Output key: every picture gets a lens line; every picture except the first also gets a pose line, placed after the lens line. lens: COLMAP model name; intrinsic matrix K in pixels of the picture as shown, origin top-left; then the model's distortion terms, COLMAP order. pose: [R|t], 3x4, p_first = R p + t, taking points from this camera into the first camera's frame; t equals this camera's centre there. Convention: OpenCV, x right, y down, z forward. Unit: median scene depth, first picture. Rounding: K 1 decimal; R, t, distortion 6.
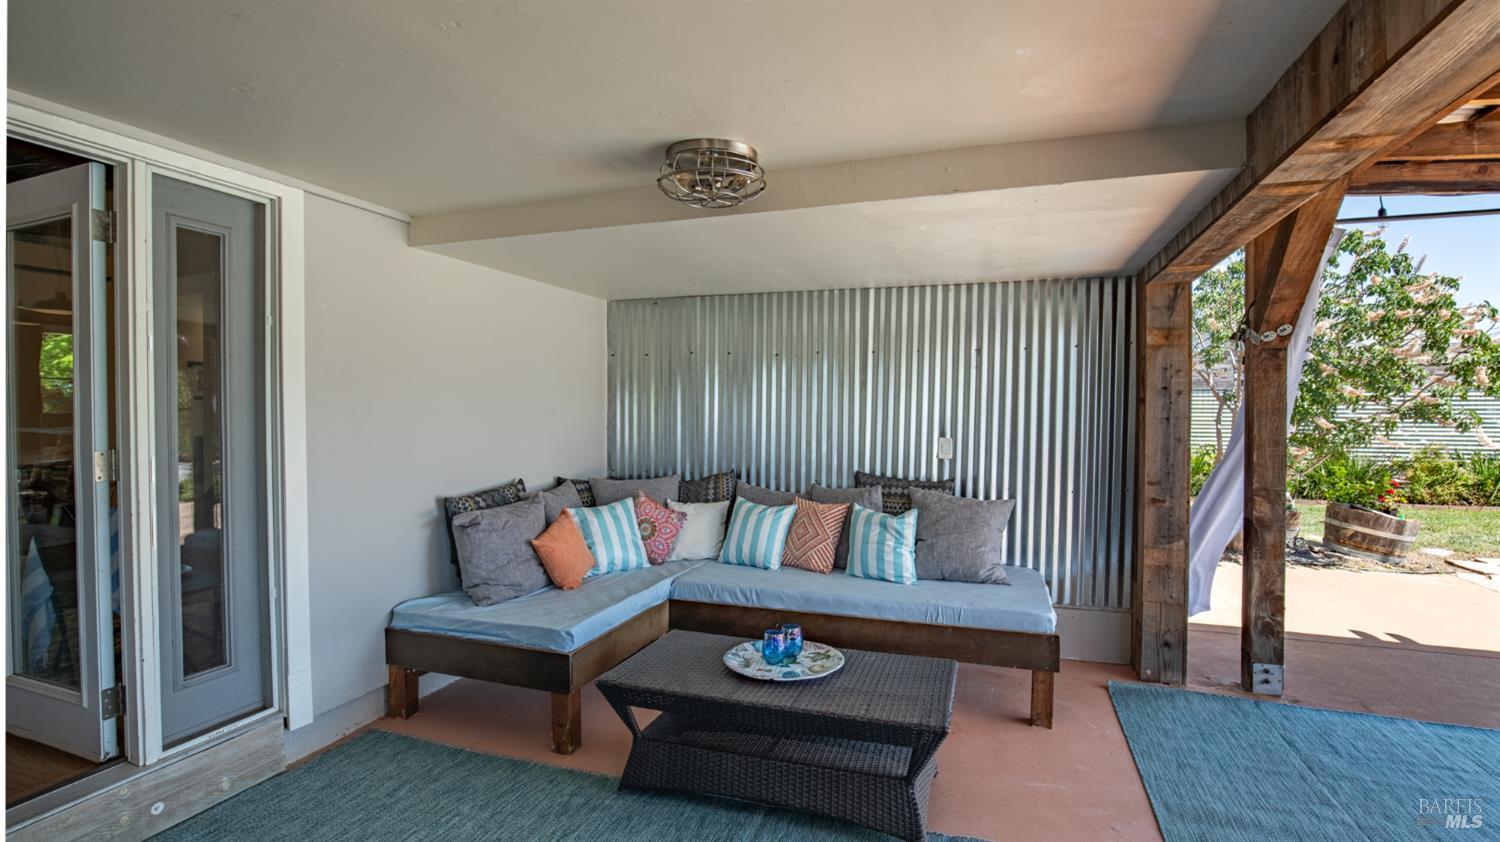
lens RADIAL K [[683.1, 0, 754.7], [0, 683.1, 433.5], [0, 0, 1]] dist [-0.029691, 0.000419]
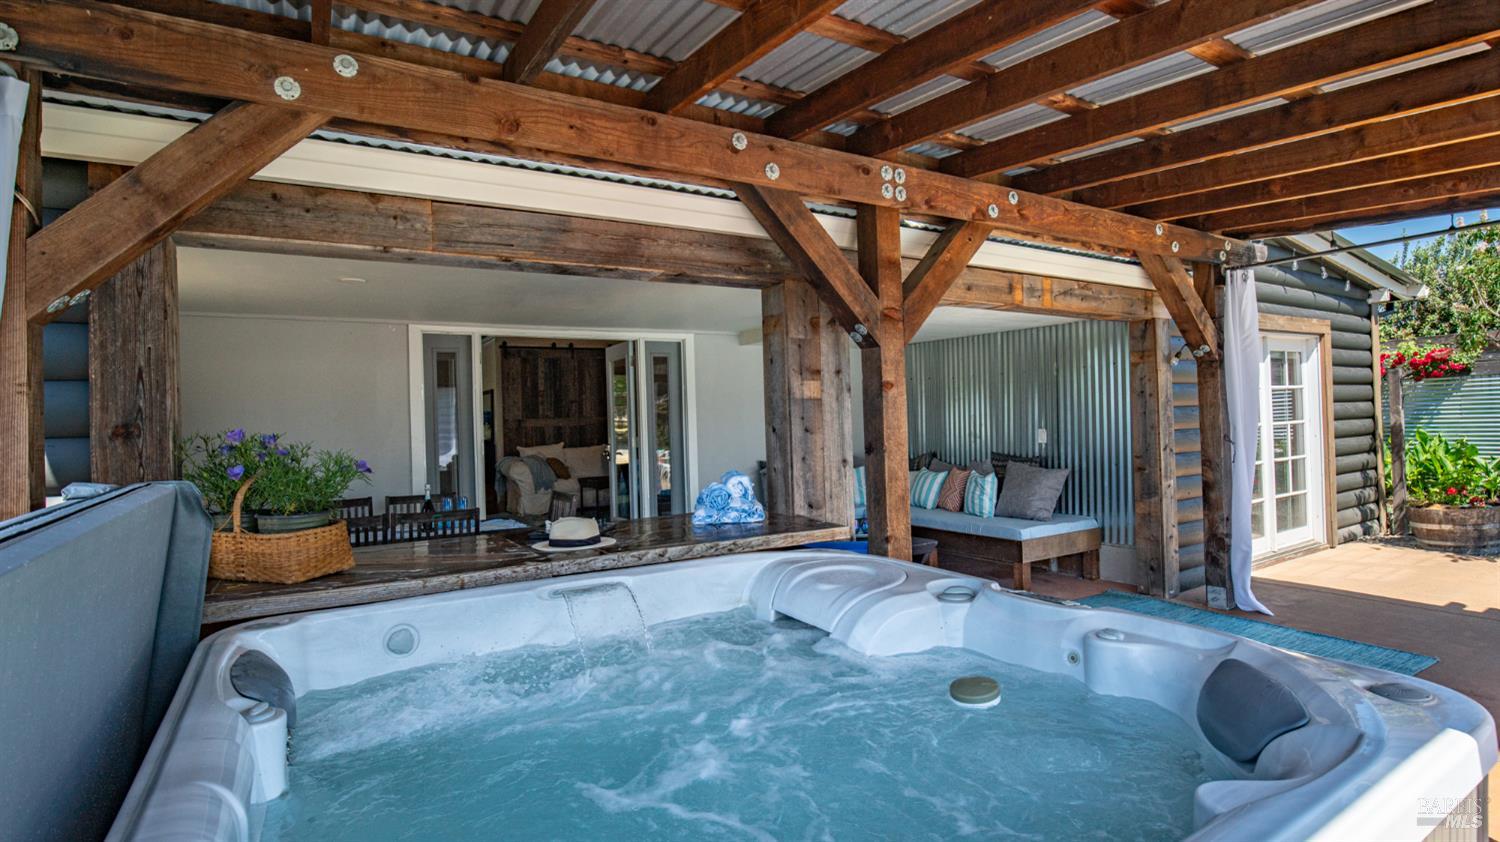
lens RADIAL K [[683.1, 0, 754.7], [0, 683.1, 433.5], [0, 0, 1]] dist [-0.029691, 0.000419]
pose [[0.780780, -0.013836, -0.624653, 0.912244], [0.010059, 0.999904, -0.009575, 0.030373], [0.624725, 0.001193, 0.780844, -0.707616]]
